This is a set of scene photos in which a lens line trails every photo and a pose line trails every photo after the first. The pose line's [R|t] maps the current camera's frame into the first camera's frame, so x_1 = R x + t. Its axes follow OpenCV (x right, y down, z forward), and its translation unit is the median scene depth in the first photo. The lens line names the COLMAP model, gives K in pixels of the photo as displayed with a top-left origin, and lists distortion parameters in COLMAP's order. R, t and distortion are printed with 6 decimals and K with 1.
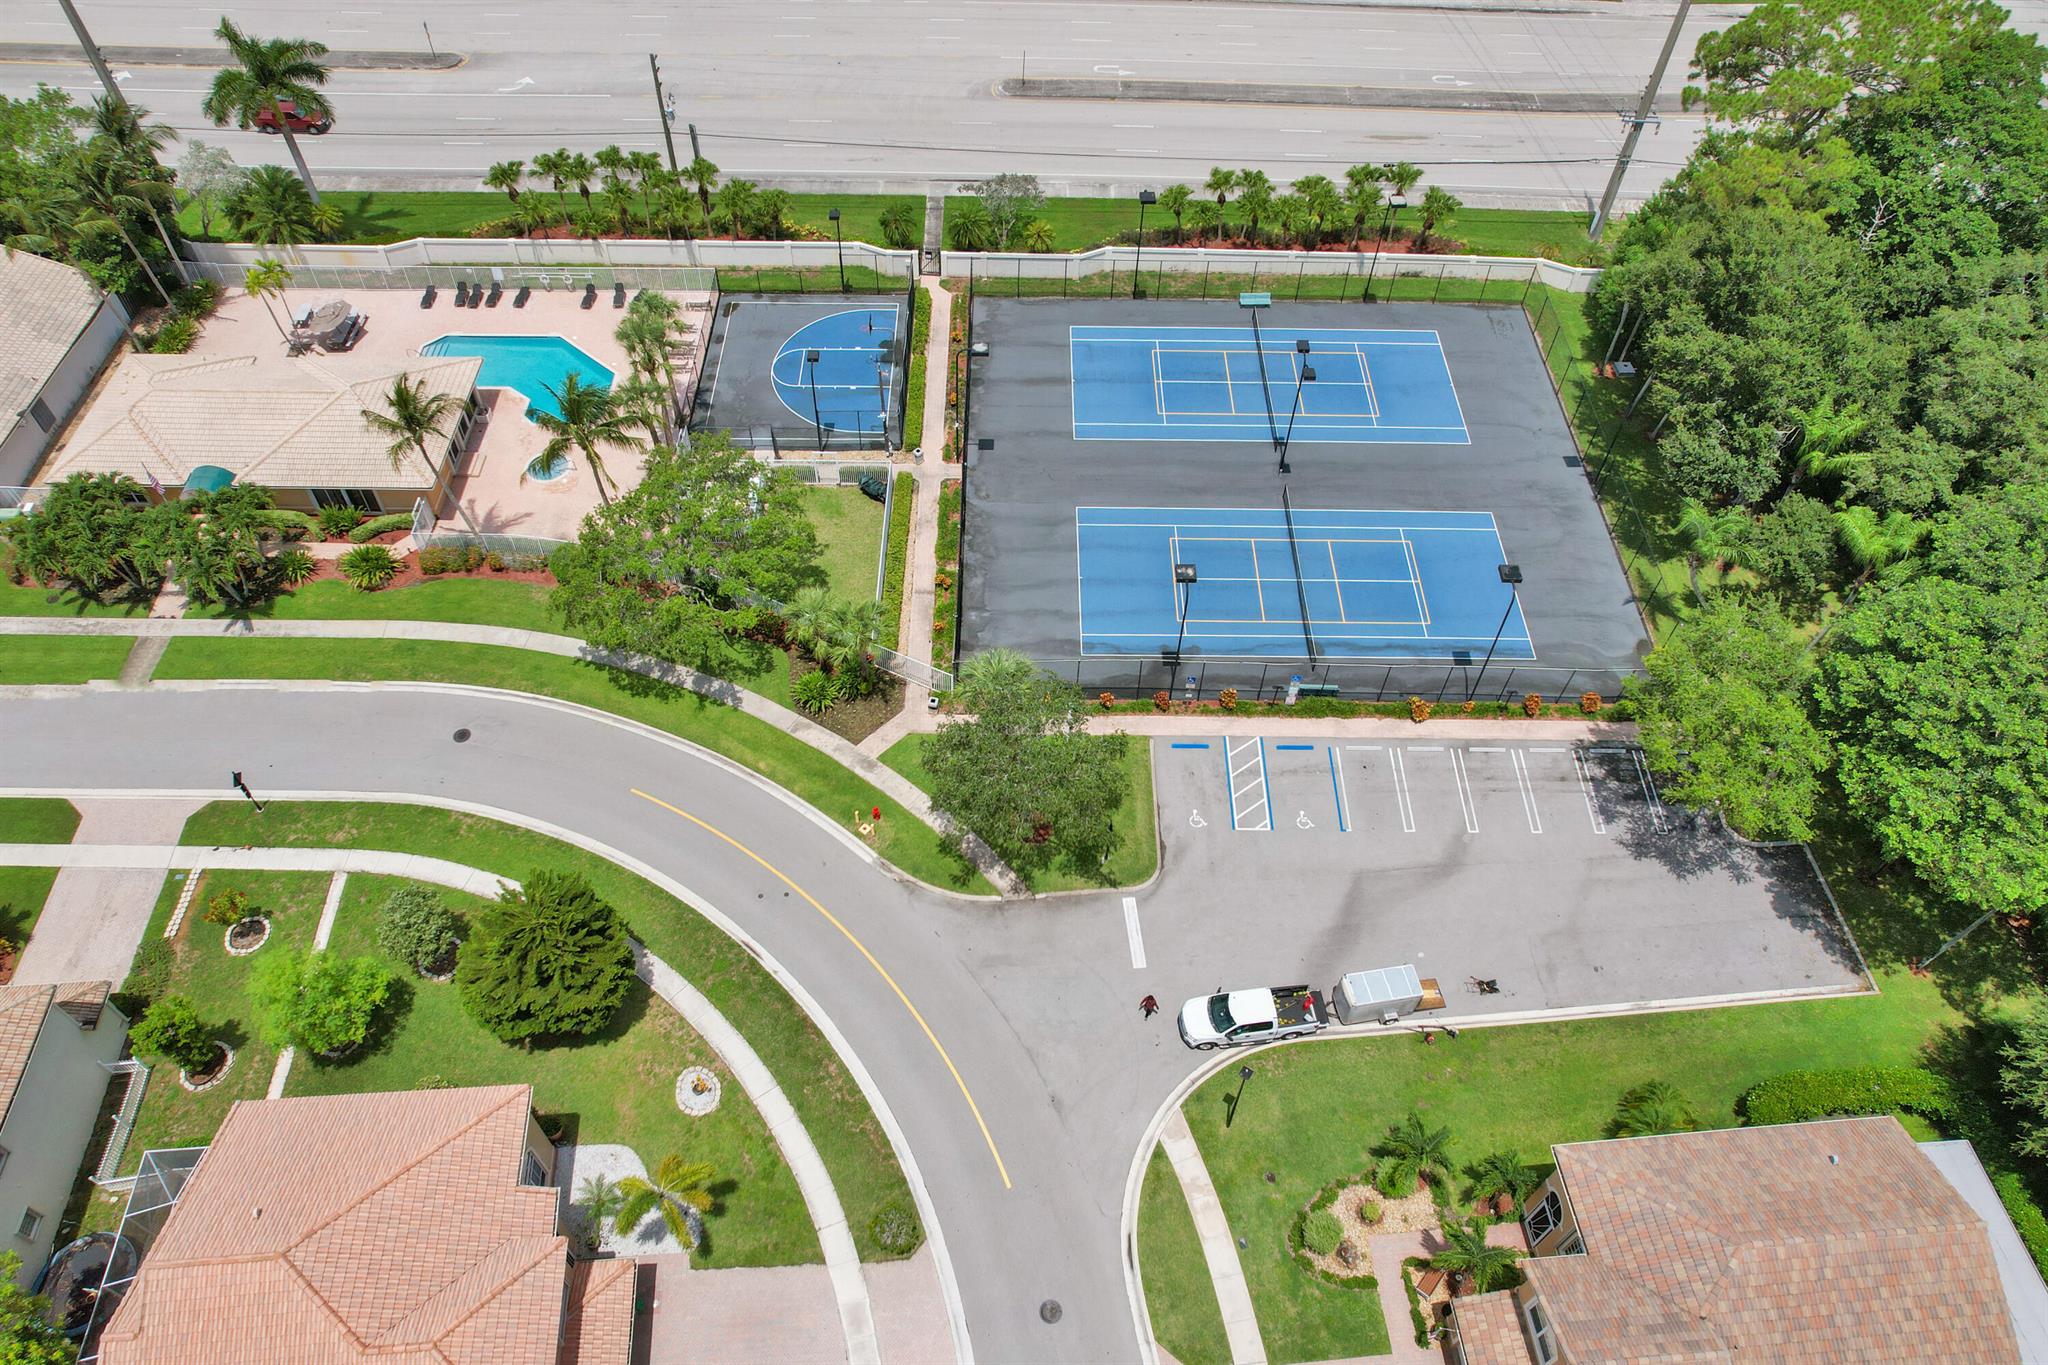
lens RADIAL K [[1316.1, 0, 1007.3], [0, 1316.1, 687.6], [0, 0, 1]] dist [-0.062089, 0.053265]
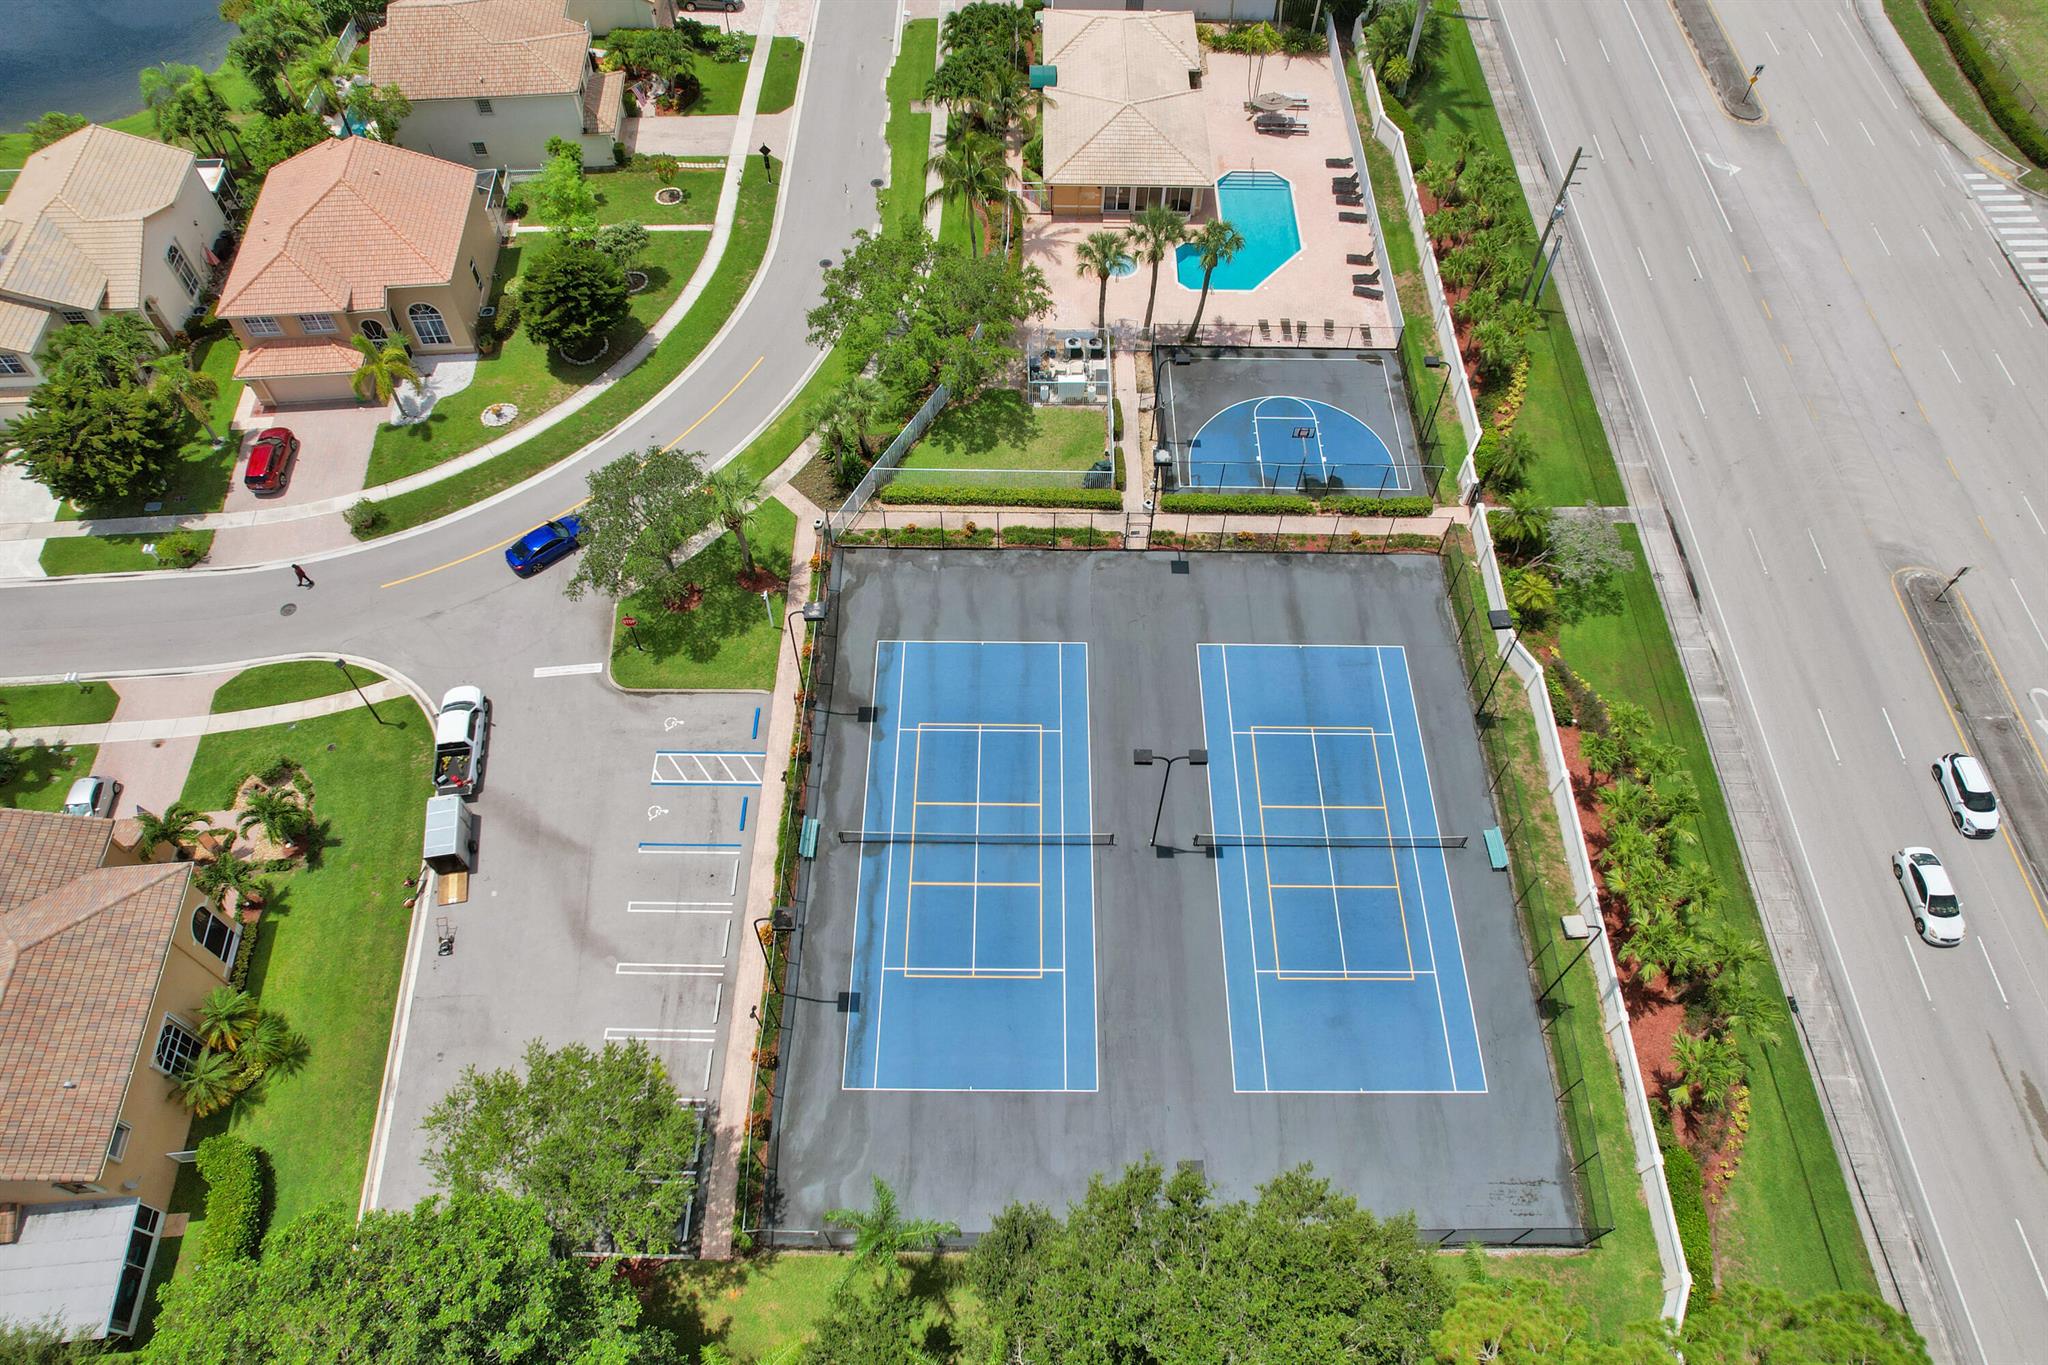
lens RADIAL K [[1316.1, 0, 1007.3], [0, 1316.1, 687.6], [0, 0, 1]] dist [-0.062089, 0.053265]
pose [[0.011850, 0.826513, -0.562794, 0.644425], [-0.802663, 0.343512, 0.487578, -0.574375], [0.596315, 0.445956, 0.667481, 0.398305]]
